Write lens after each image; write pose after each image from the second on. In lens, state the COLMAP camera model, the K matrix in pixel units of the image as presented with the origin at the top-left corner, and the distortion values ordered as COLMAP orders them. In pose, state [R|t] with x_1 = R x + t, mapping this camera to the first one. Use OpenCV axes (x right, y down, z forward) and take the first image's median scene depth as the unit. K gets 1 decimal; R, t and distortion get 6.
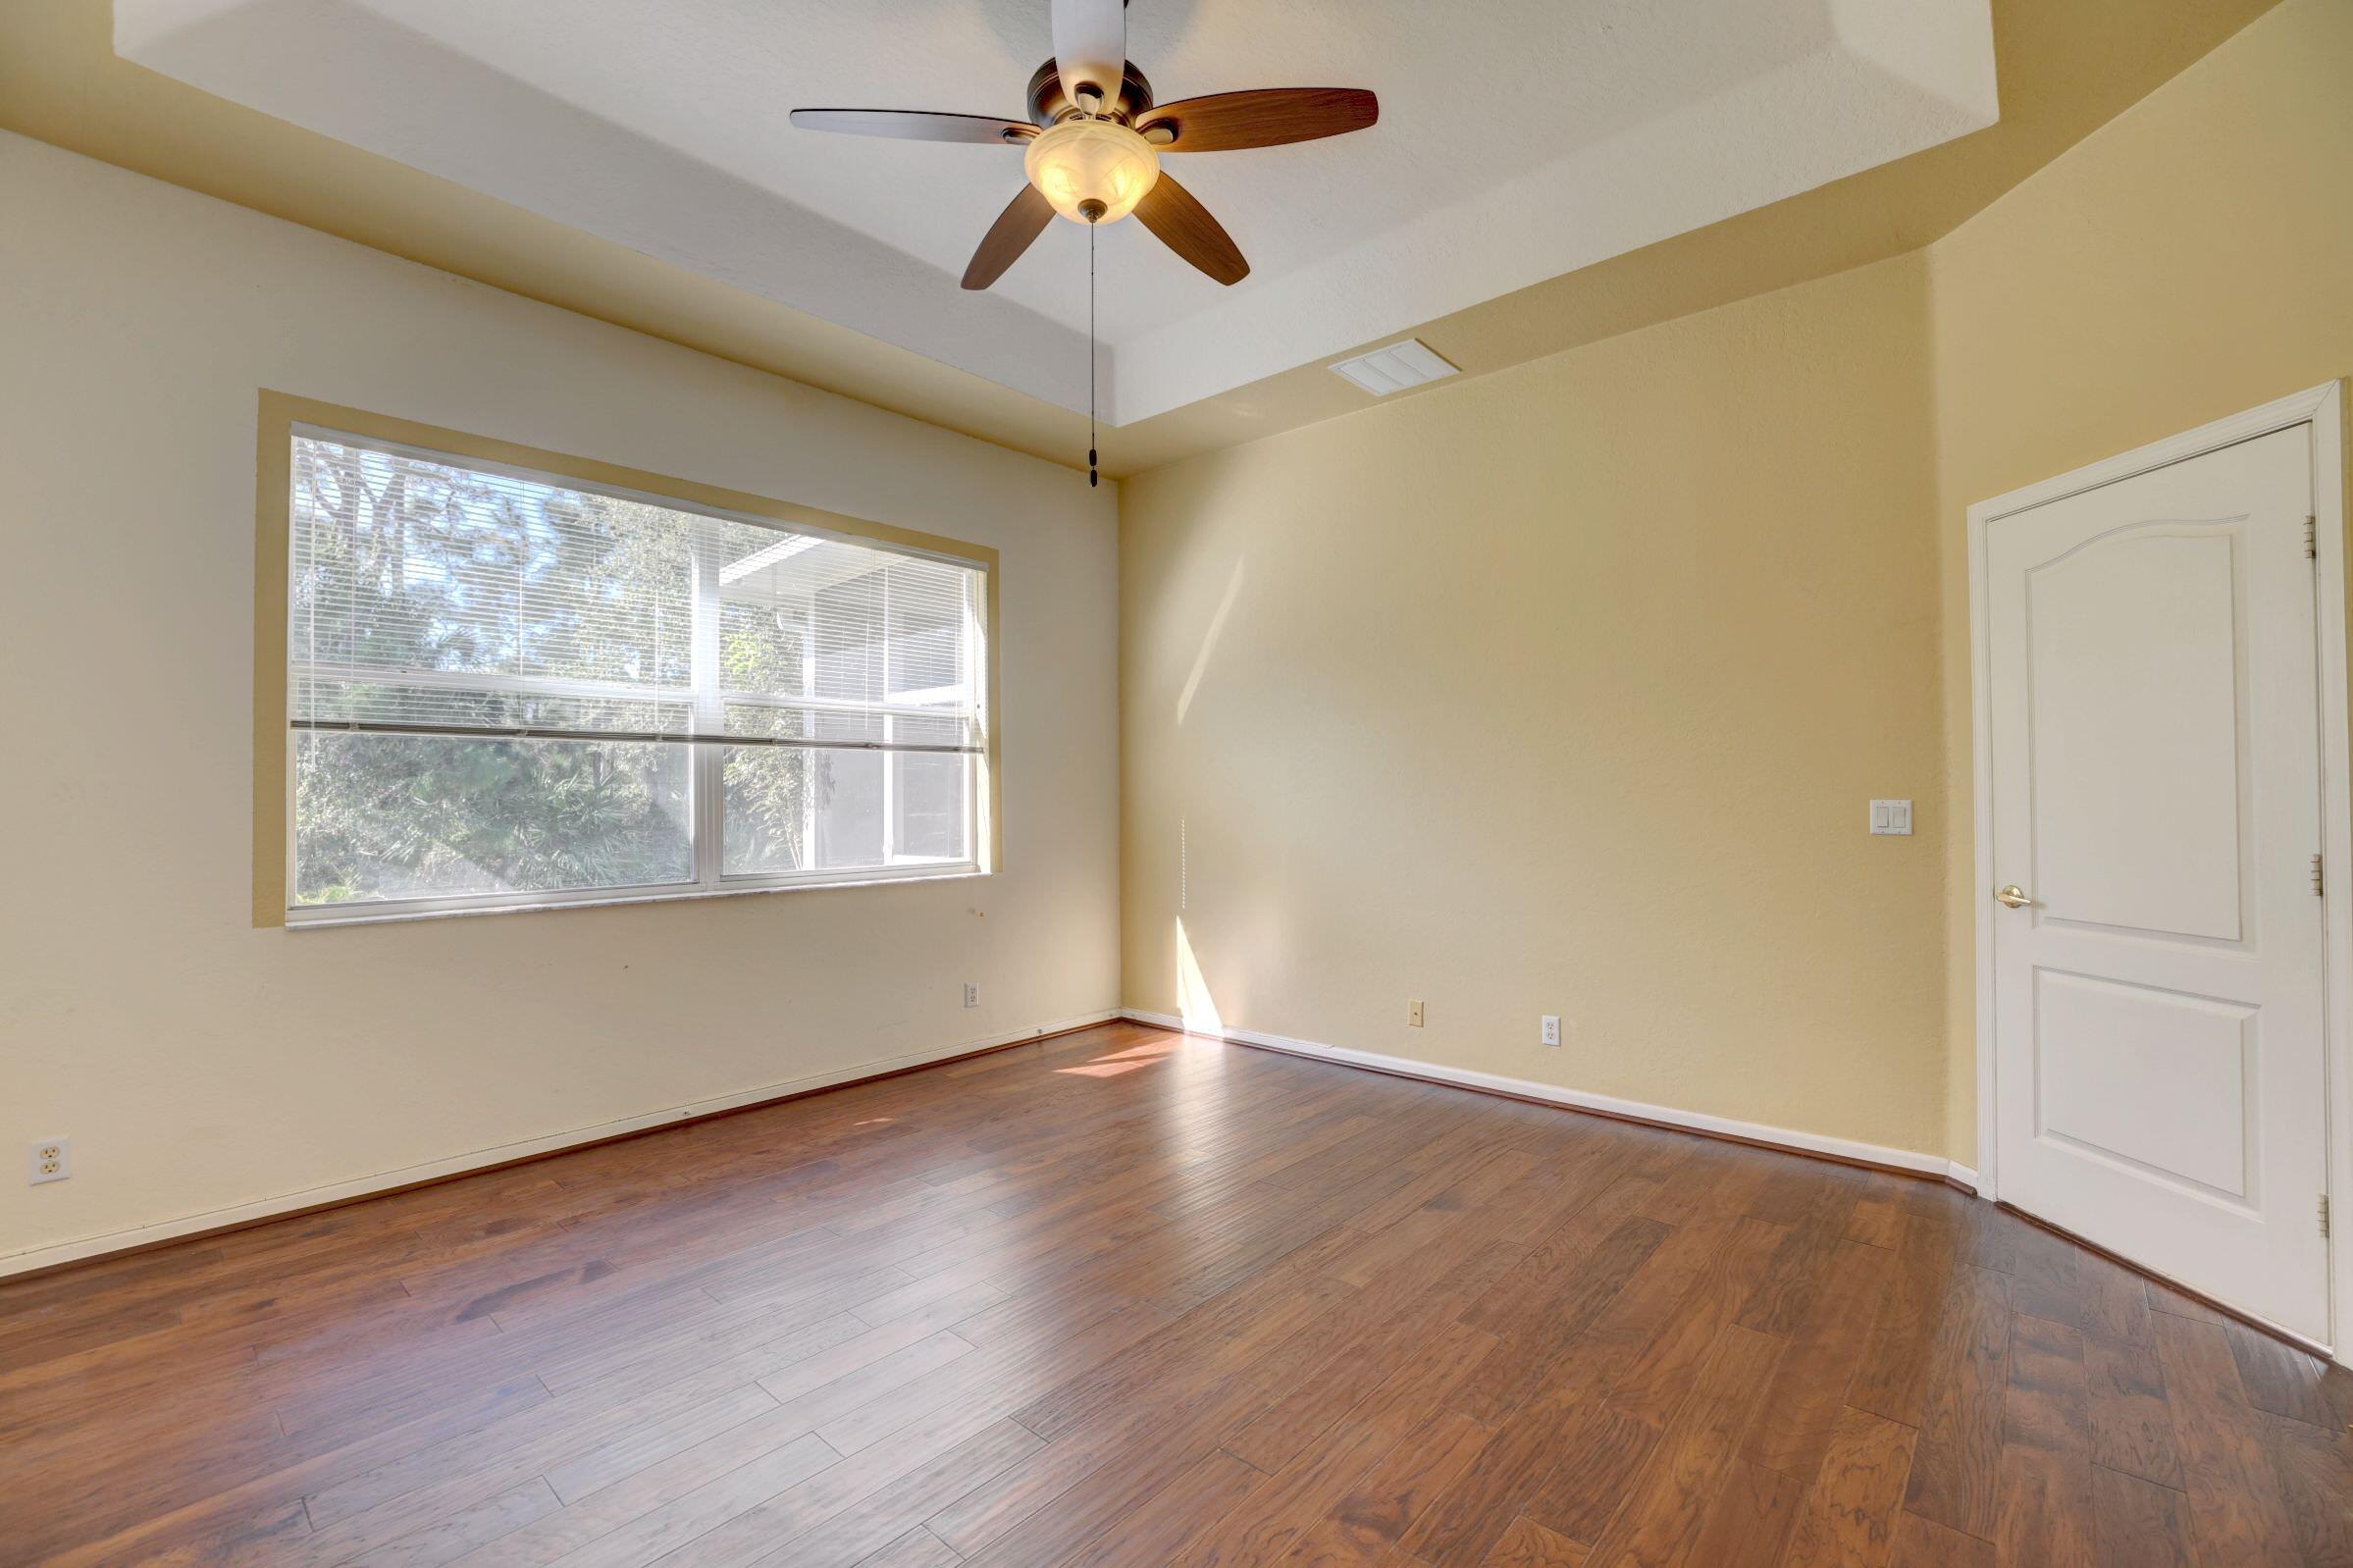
lens RADIAL K [[1002.7, 0, 1180.9], [0, 1002.7, 782.8], [0, 0, 1]] dist [-0.049242, 0.017191]
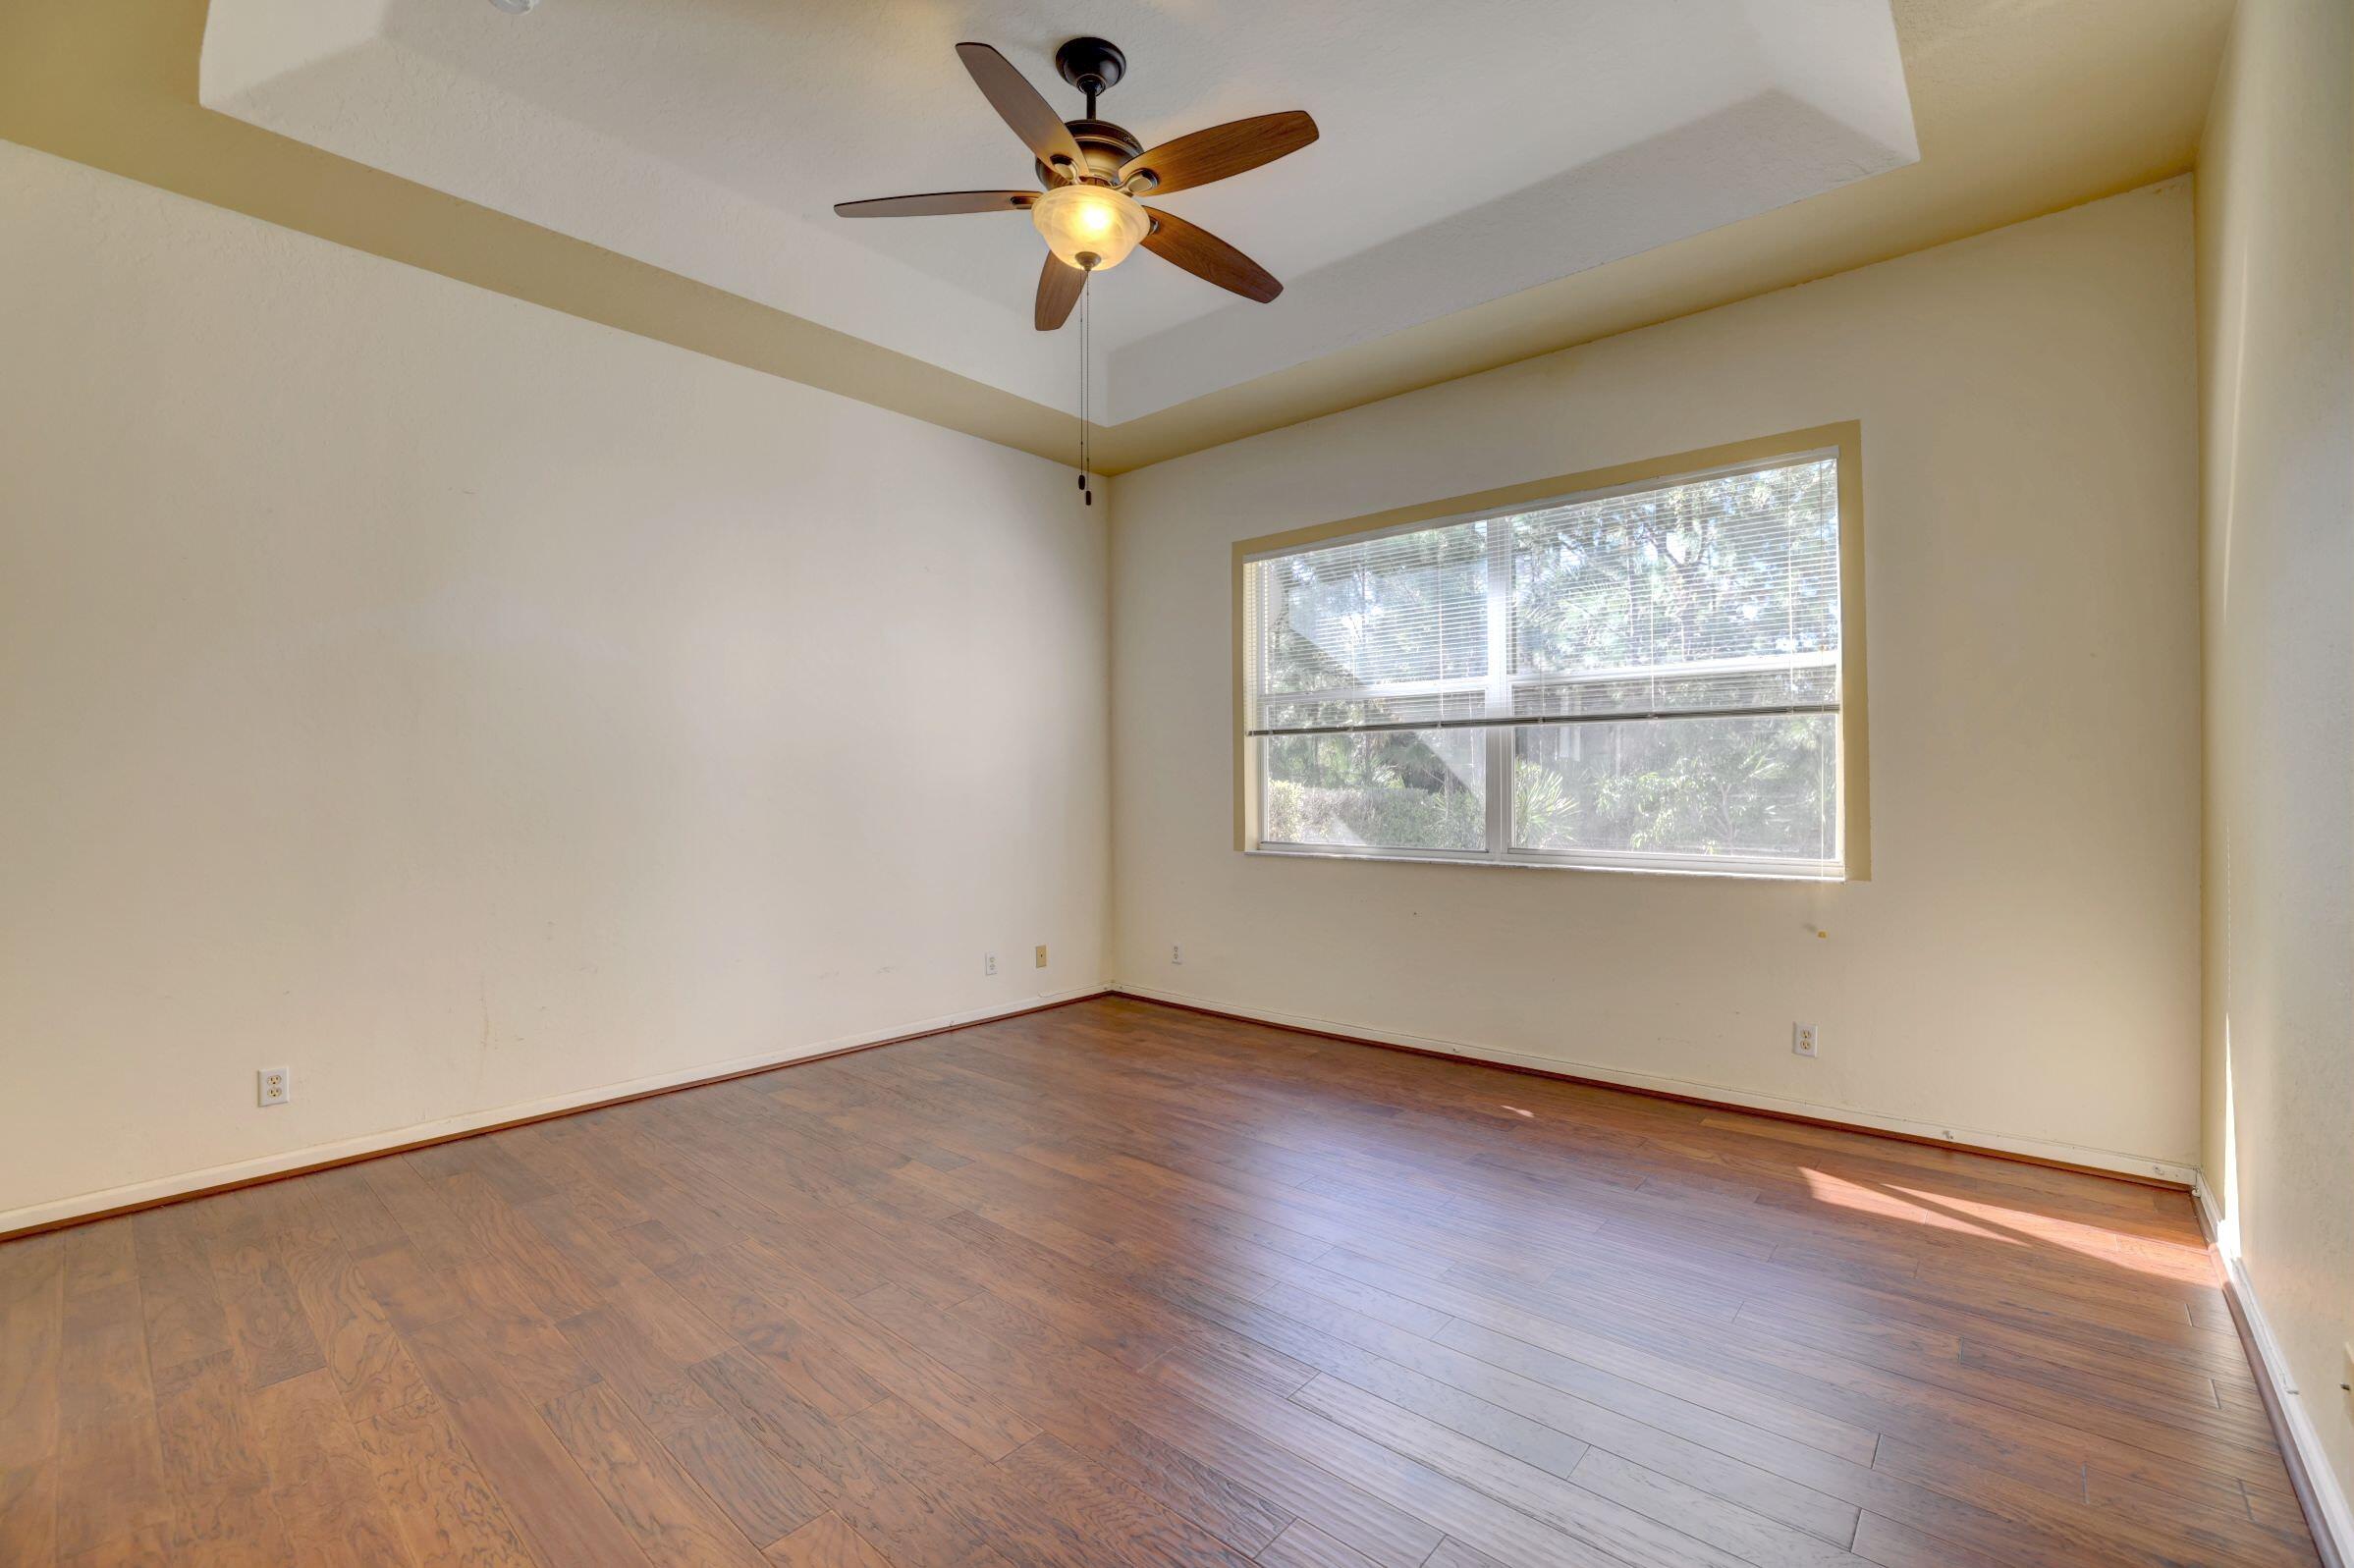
lens RADIAL K [[1003.1, 0, 1181.4], [0, 1003.1, 782.8], [0, 0, 1]] dist [-0.049242, 0.017191]
pose [[0.008279, 0.007743, -0.999936, 0.777833], [0.020006, 0.999769, 0.007908, 0.009401], [0.999766, -0.020071, 0.008122, 0.805215]]
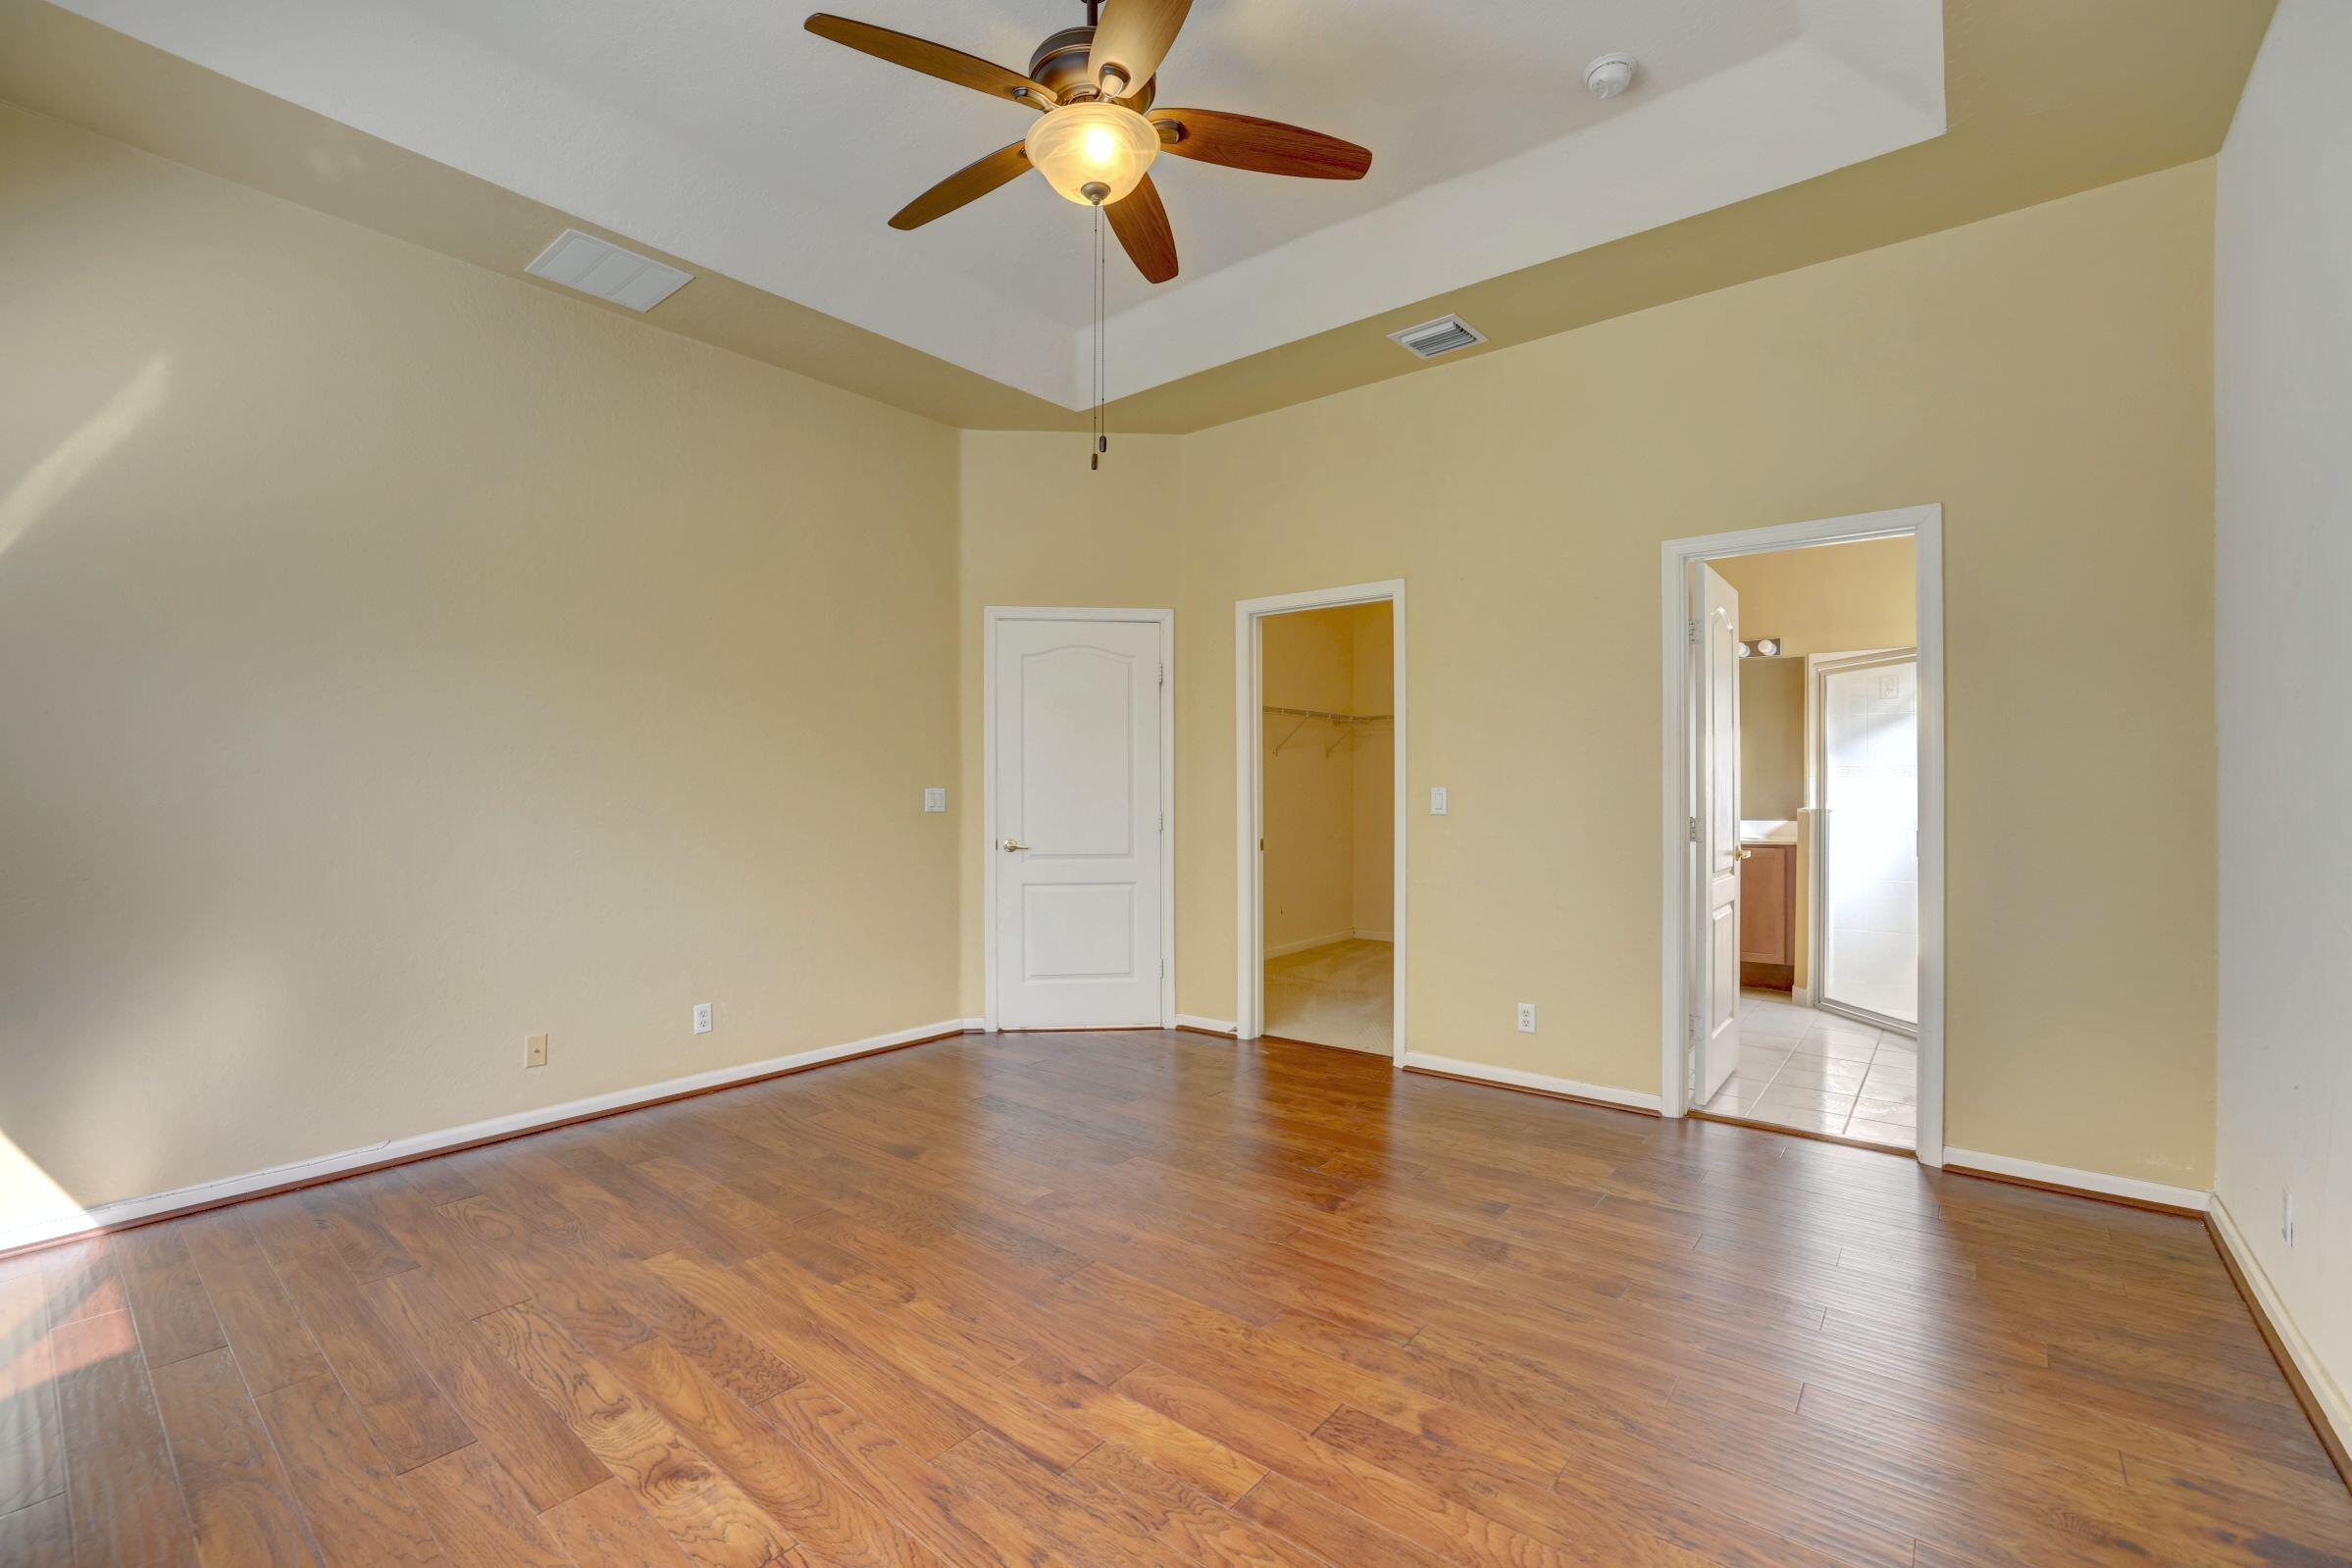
lens RADIAL K [[1002.2, 0, 1180.4], [0, 1002.2, 782.9], [0, 0, 1]] dist [-0.049242, 0.017191]
pose [[-0.046308, 0.008603, 0.998890, -0.804726], [-0.013828, 0.999862, -0.009253, 0.017950], [-0.998831, -0.014241, -0.046183, 0.707523]]
